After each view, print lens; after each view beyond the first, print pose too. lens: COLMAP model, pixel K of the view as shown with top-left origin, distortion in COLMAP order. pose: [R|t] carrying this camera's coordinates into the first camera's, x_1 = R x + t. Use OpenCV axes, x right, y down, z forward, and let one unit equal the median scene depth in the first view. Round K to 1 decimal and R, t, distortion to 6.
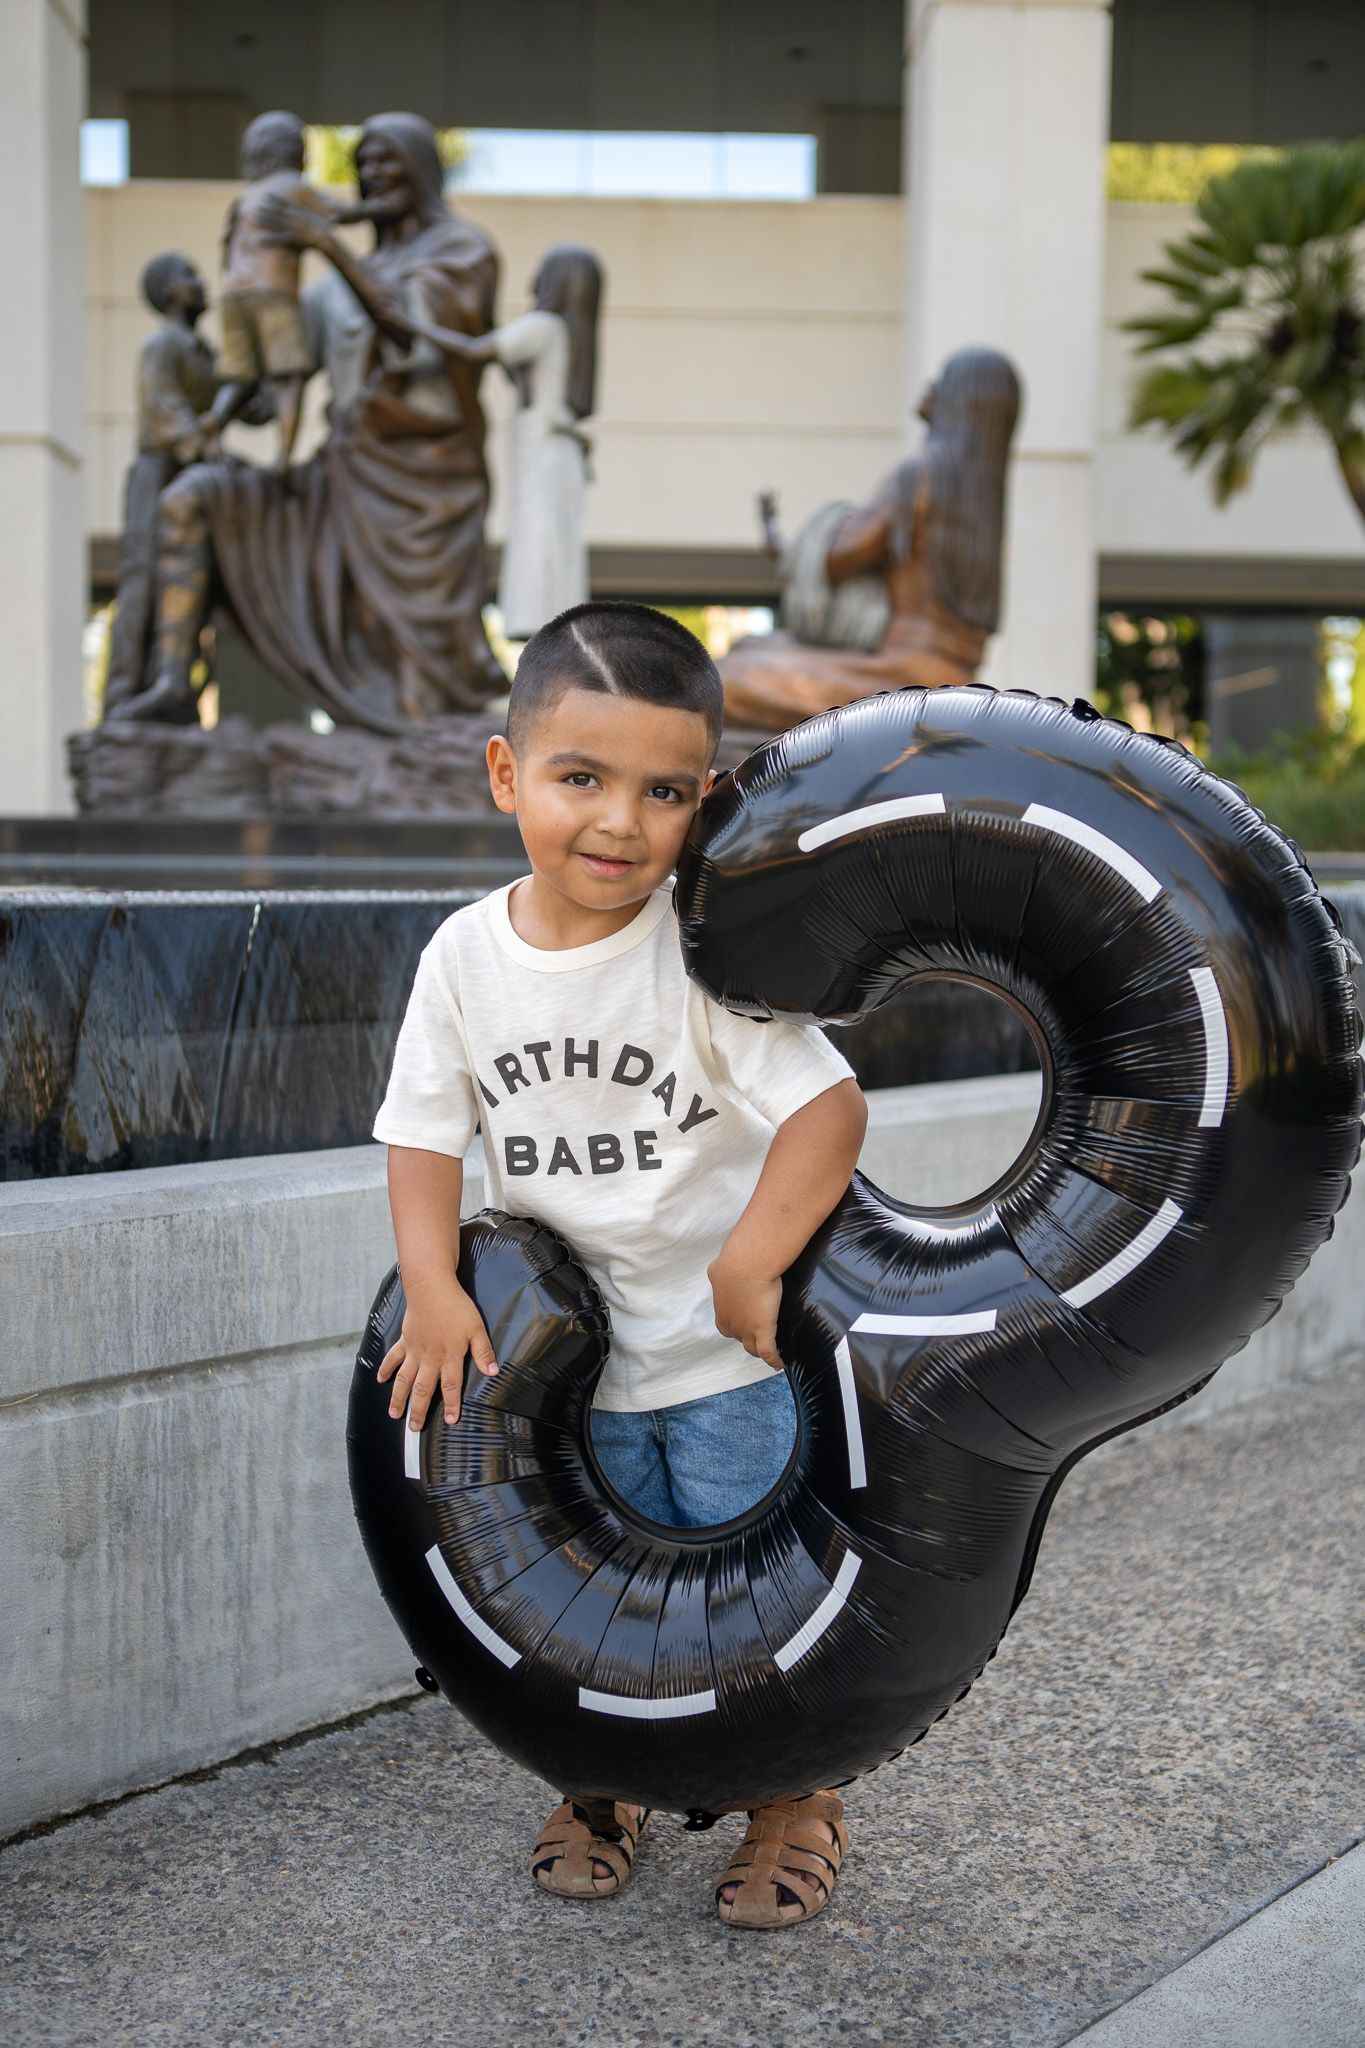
lens RADIAL K [[2441.3, 0, 683.4], [0, 2441.3, 1024.3], [0, 0, 1]] dist [-0.020326, 0.000000]
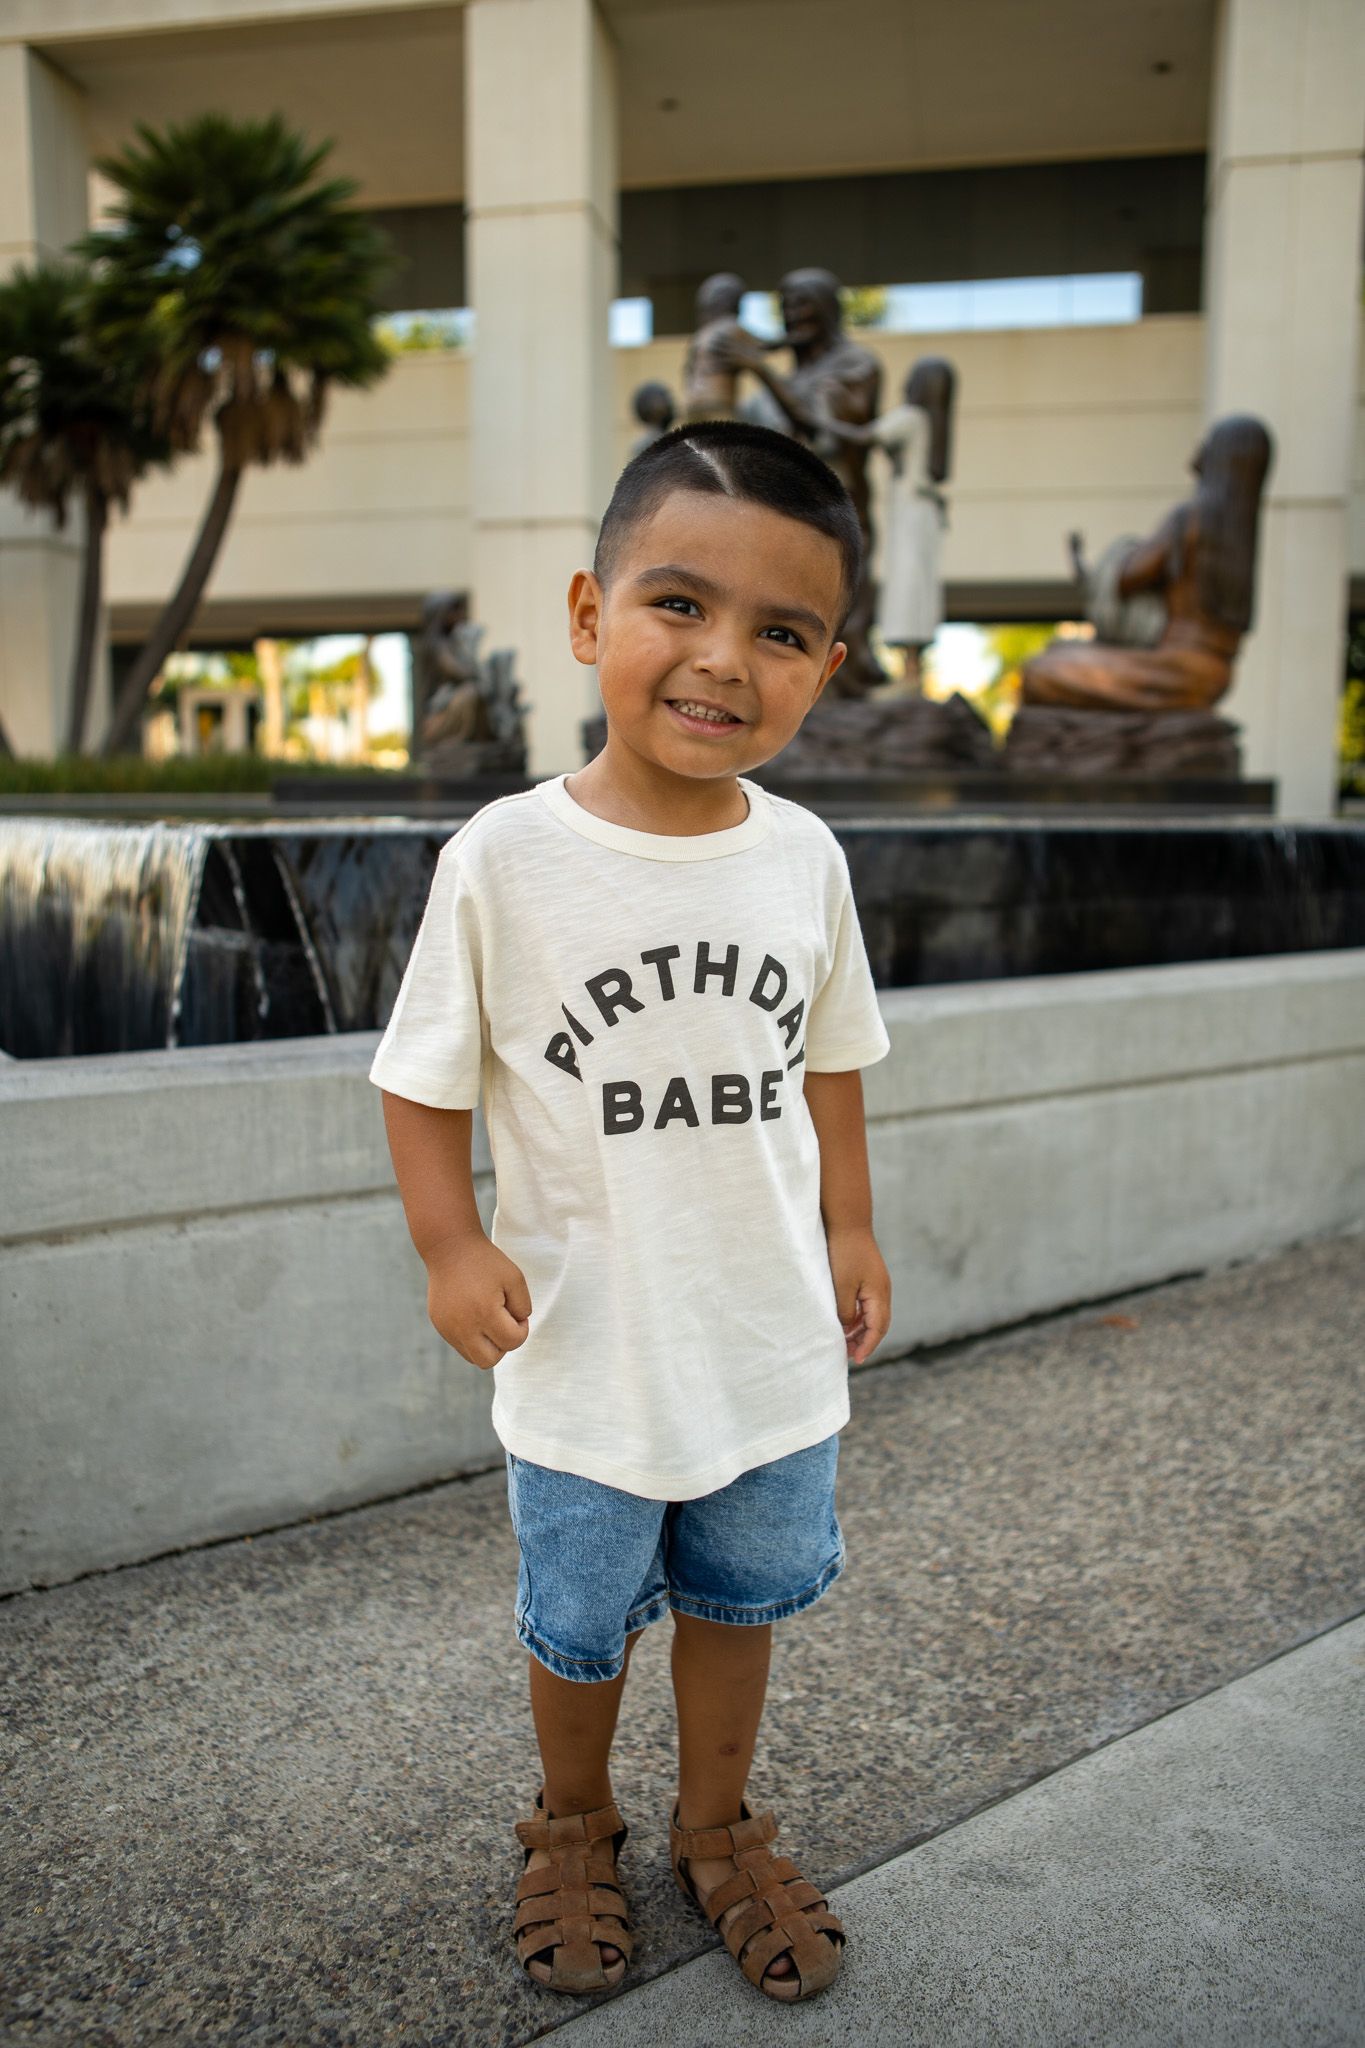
lens RADIAL K [[1647.2, 0, 675.7], [0, 1647.2, 1026.4], [0, 0, 1]] dist [-0.073149, 0.043483]
pose [[0.971587, 0.023934, -0.235468, 0.086254], [-0.008403, 0.997735, 0.066742, -0.003907], [0.236532, -0.062867, 0.969588, 0.106628]]
